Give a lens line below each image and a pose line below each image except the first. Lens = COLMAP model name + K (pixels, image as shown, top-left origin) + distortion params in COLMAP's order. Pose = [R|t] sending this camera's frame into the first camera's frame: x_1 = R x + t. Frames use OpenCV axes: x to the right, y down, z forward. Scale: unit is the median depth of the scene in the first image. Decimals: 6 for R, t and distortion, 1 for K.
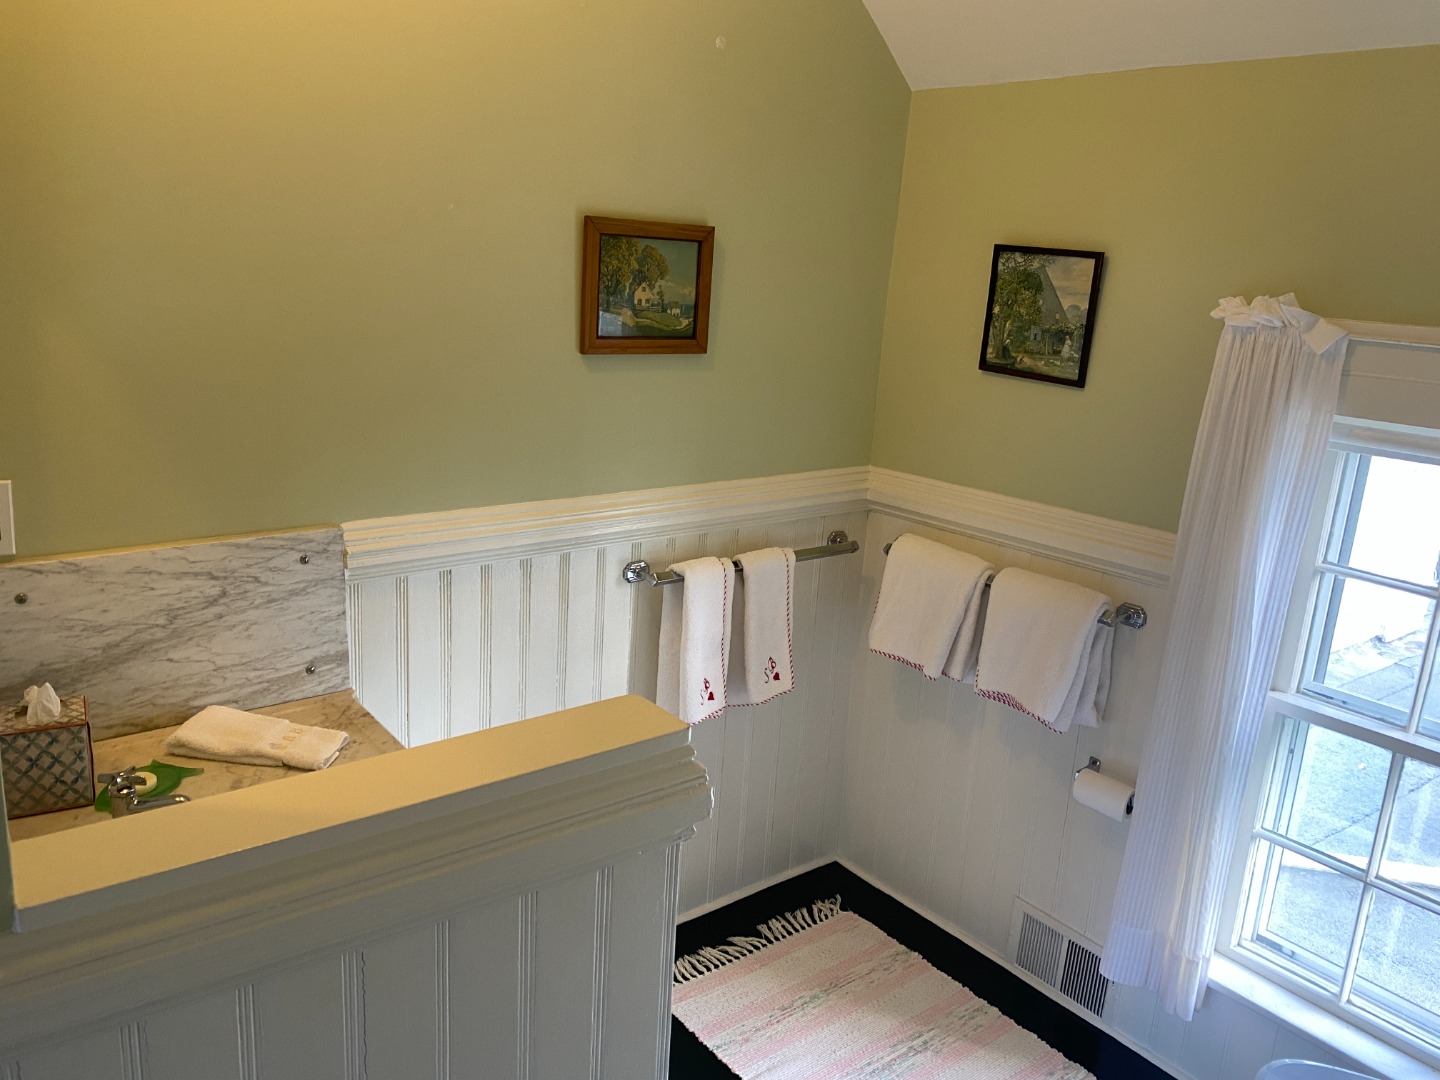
lens RADIAL K [[1095.9, 0, 720.0], [0, 1095.9, 540.0], [0, 0, 1]] dist [0.001926, -0.000305]
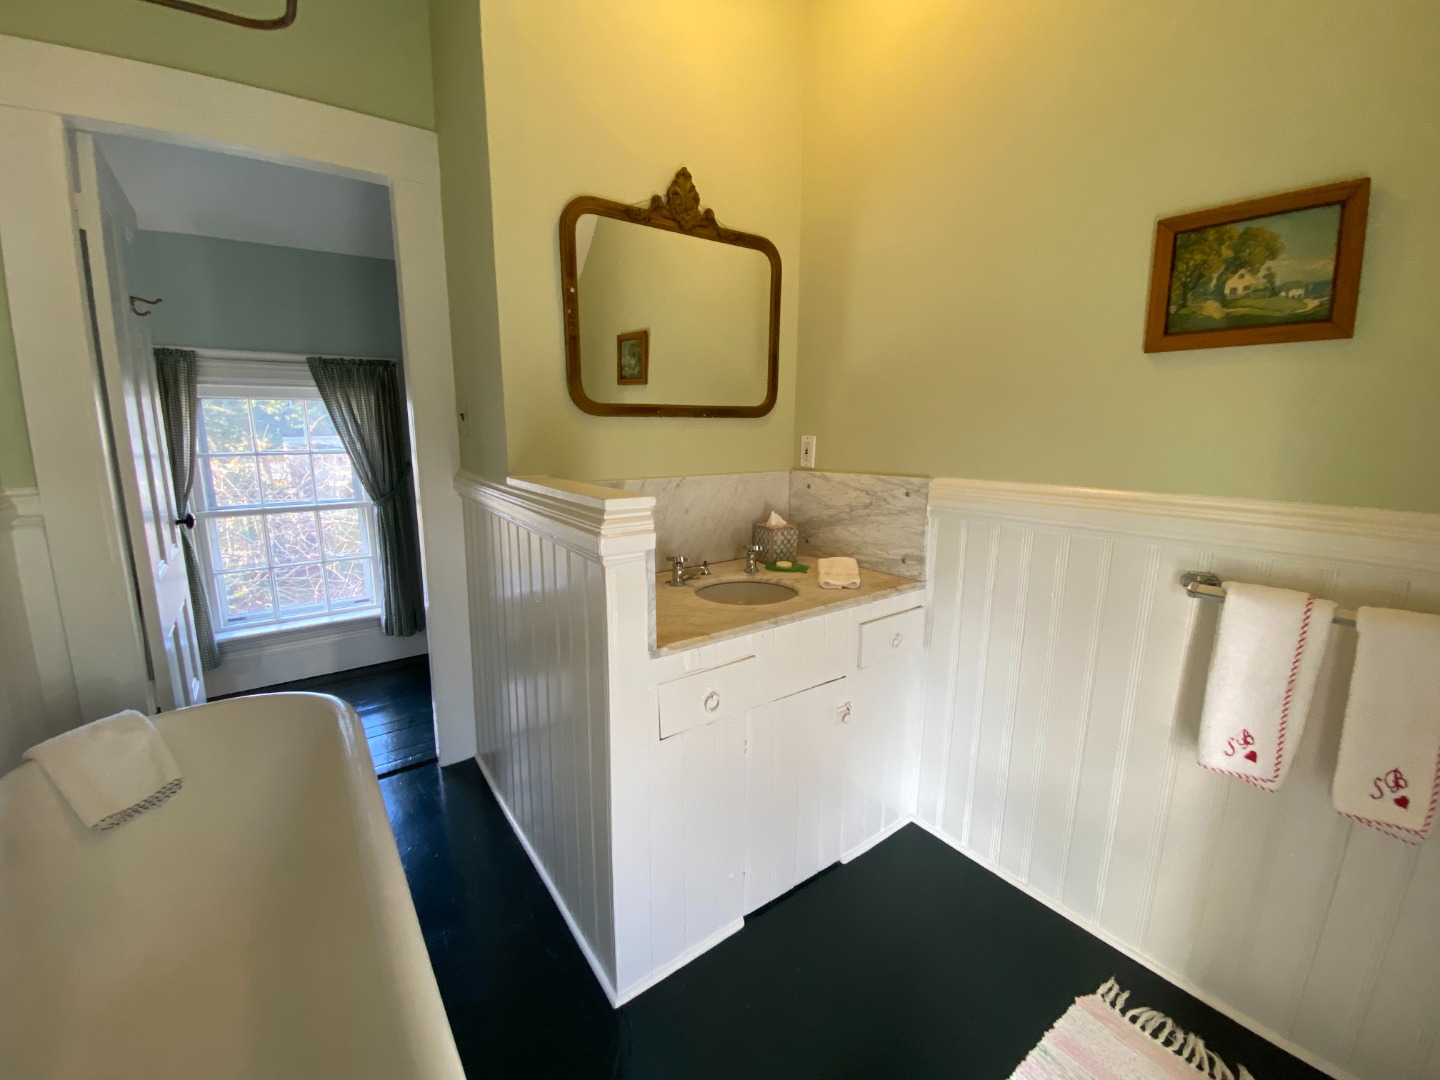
lens RADIAL K [[602.2, 0, 719.7], [0, 602.2, 528.3], [0, 0, 1]] dist [0.025069, -0.027401]
pose [[-0.074222, 0.107978, -0.991379, 0.485840], [-0.239535, 0.963087, 0.122829, 0.019899], [0.968047, 0.246586, -0.045618, 0.640109]]
